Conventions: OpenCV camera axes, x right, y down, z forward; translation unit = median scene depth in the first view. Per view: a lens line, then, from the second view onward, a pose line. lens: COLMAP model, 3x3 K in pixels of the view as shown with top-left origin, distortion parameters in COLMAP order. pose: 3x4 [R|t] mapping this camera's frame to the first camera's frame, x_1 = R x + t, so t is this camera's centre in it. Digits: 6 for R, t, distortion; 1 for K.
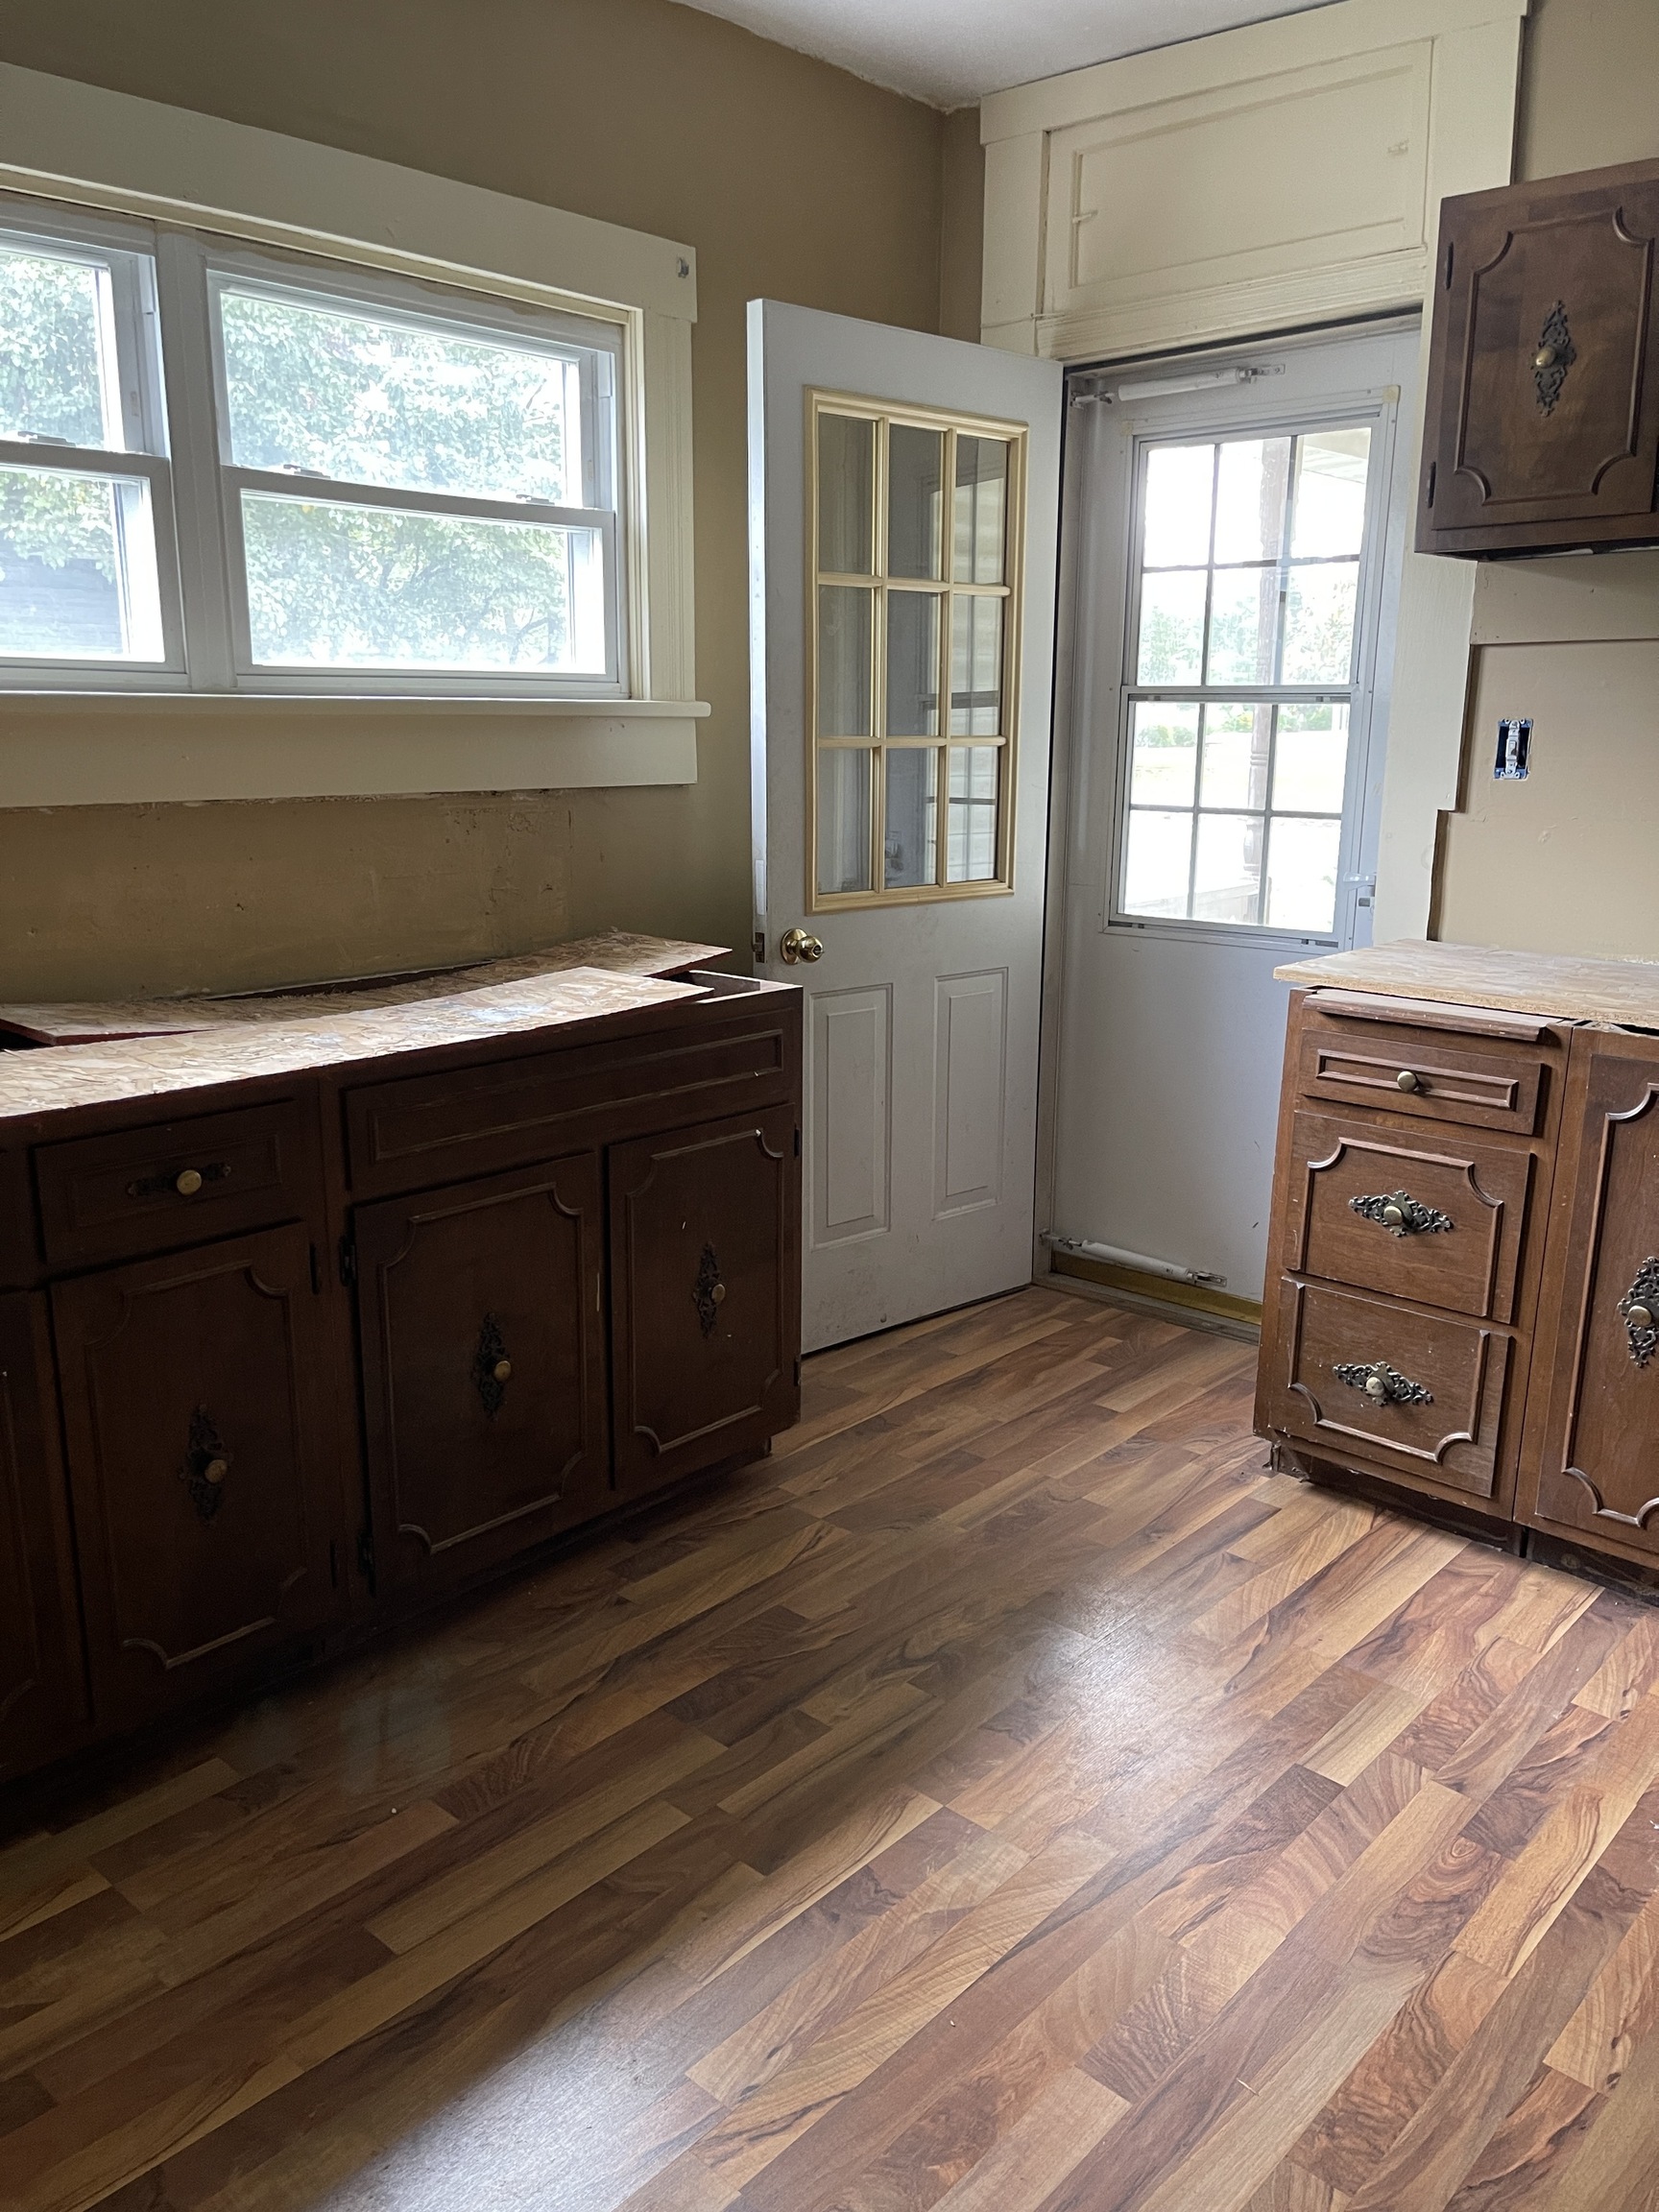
lens RADIAL K [[1659.5, 0, 828.1], [0, 1659.5, 1113.0], [0, 0, 1]] dist [0.044121, -0.062899]
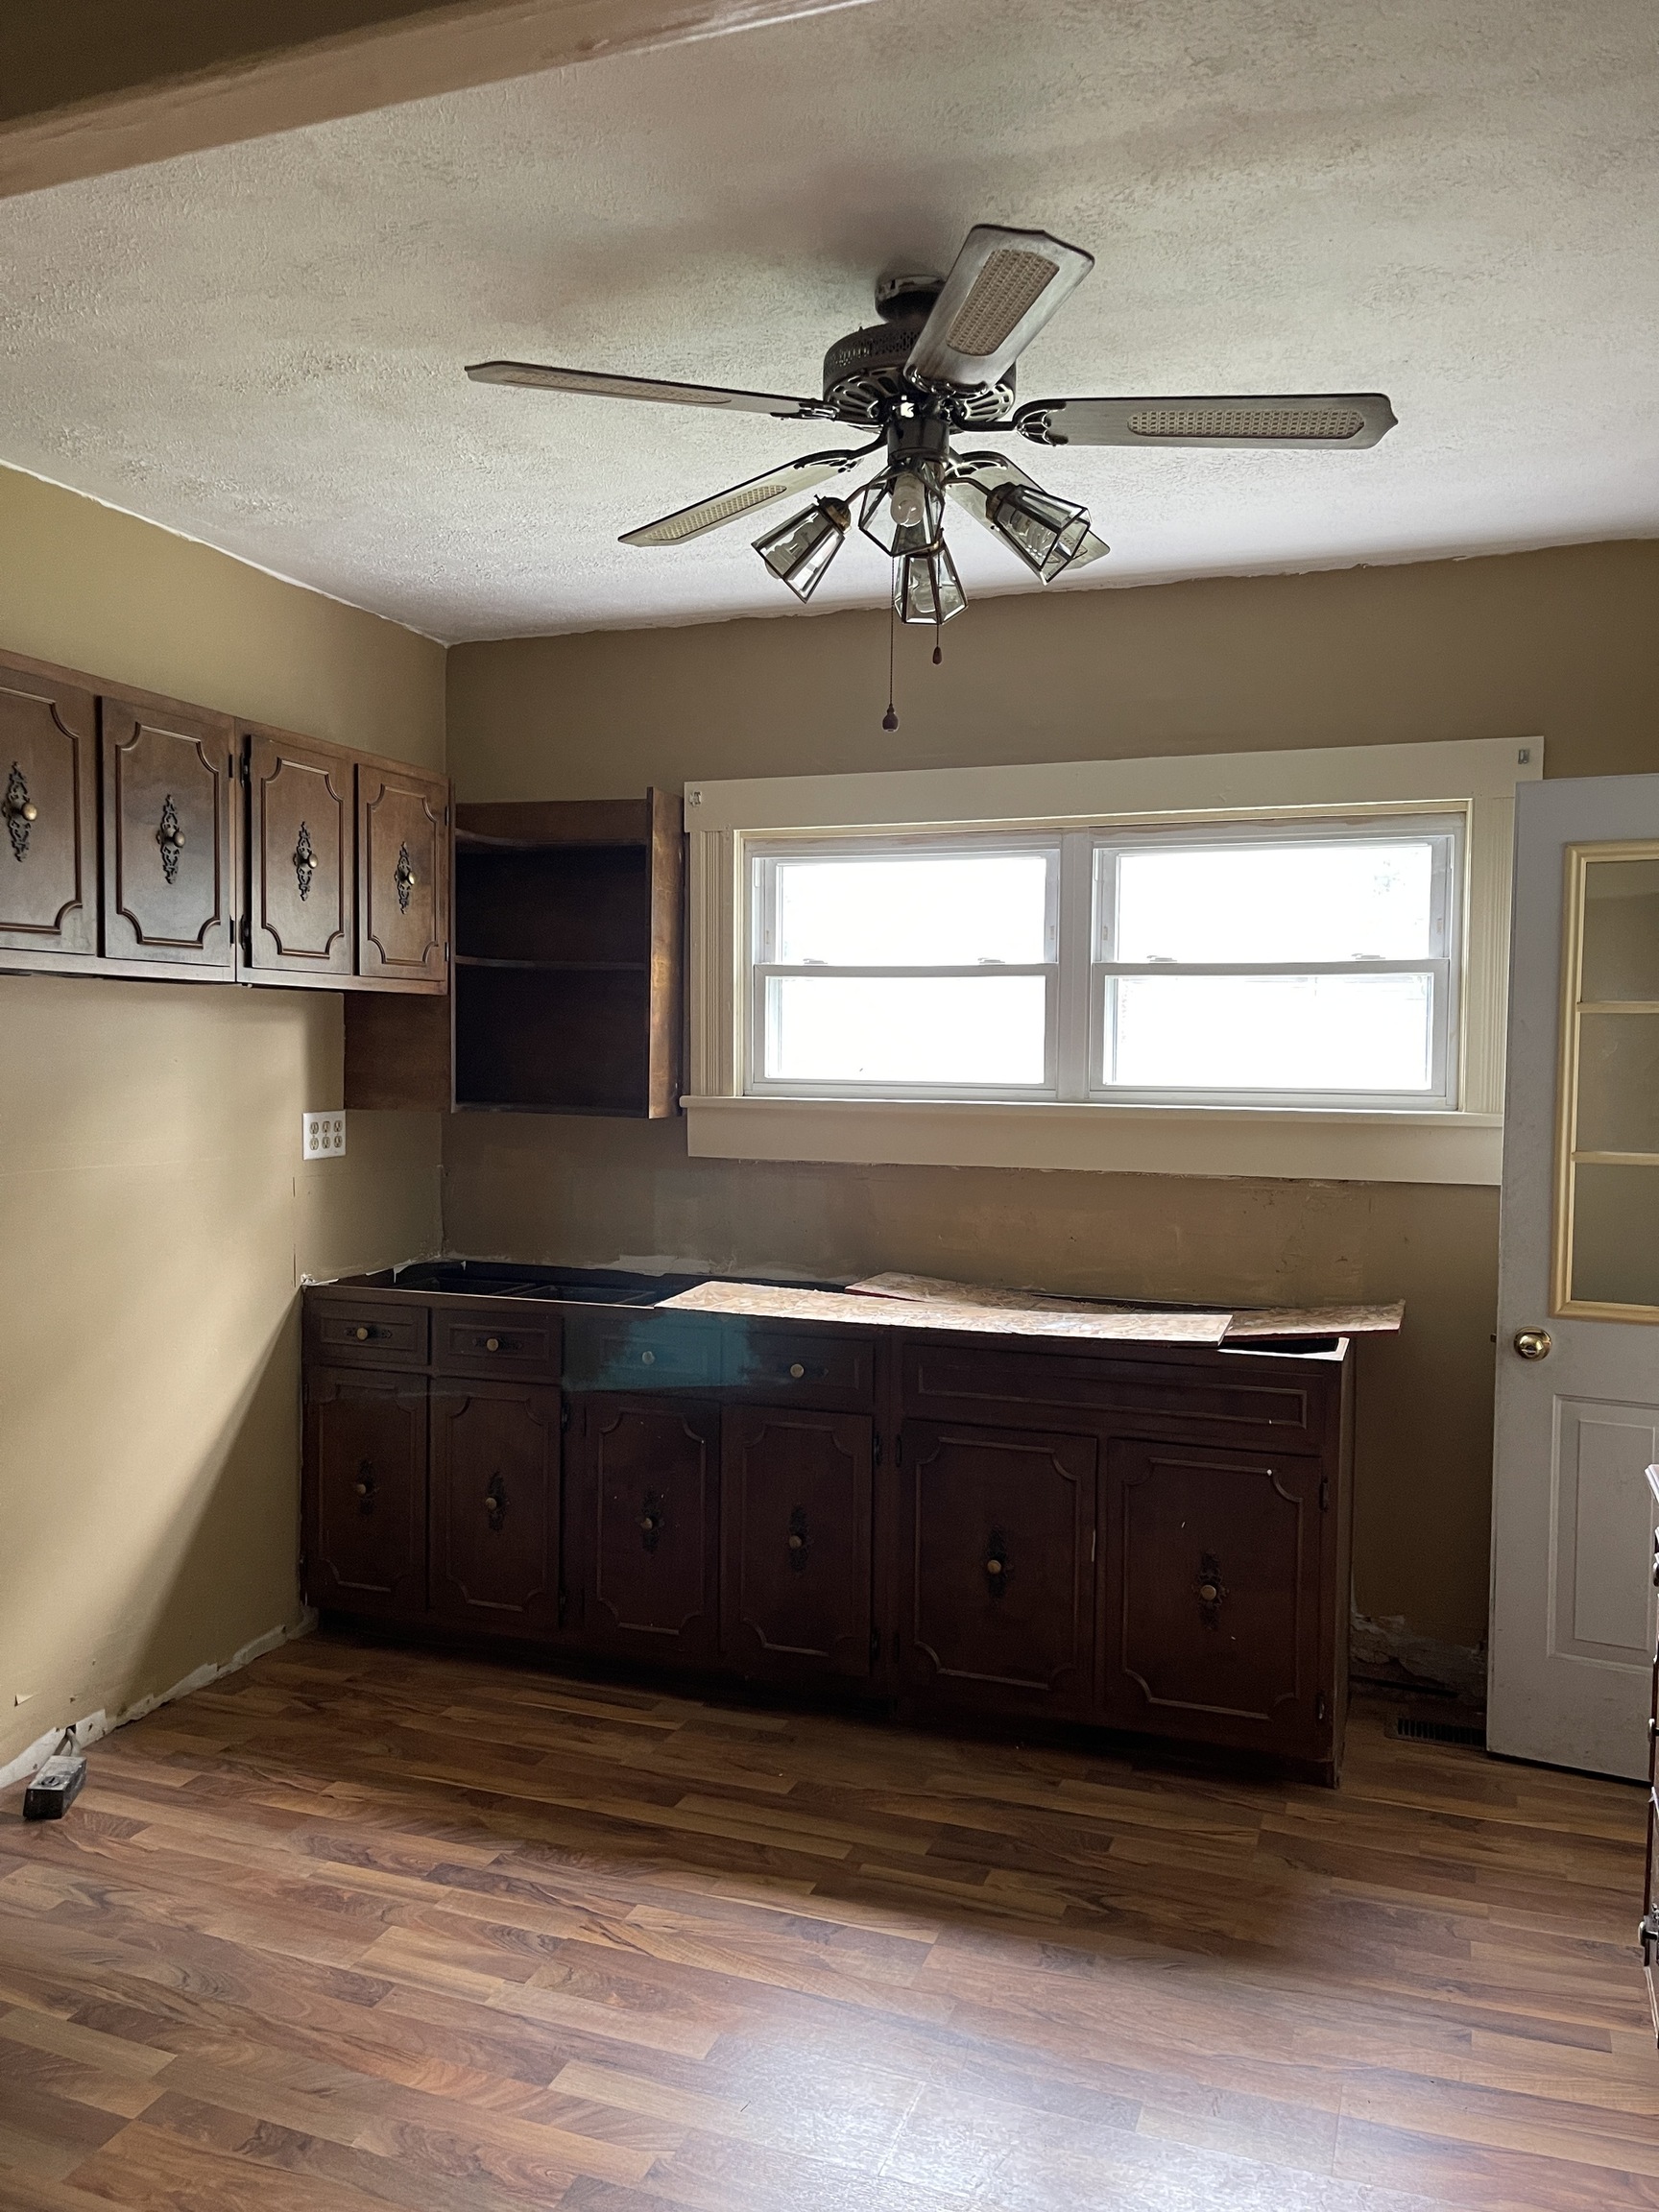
lens RADIAL K [[1659.5, 0, 823.9], [0, 1659.5, 1098.5], [0, 0, 1]] dist [0.044121, -0.062899]
pose [[0.376640, 0.030792, -0.925848, 0.996256], [-0.224764, 0.972620, -0.059087, -0.112852], [0.898679, 0.230352, 0.373248, 0.215229]]
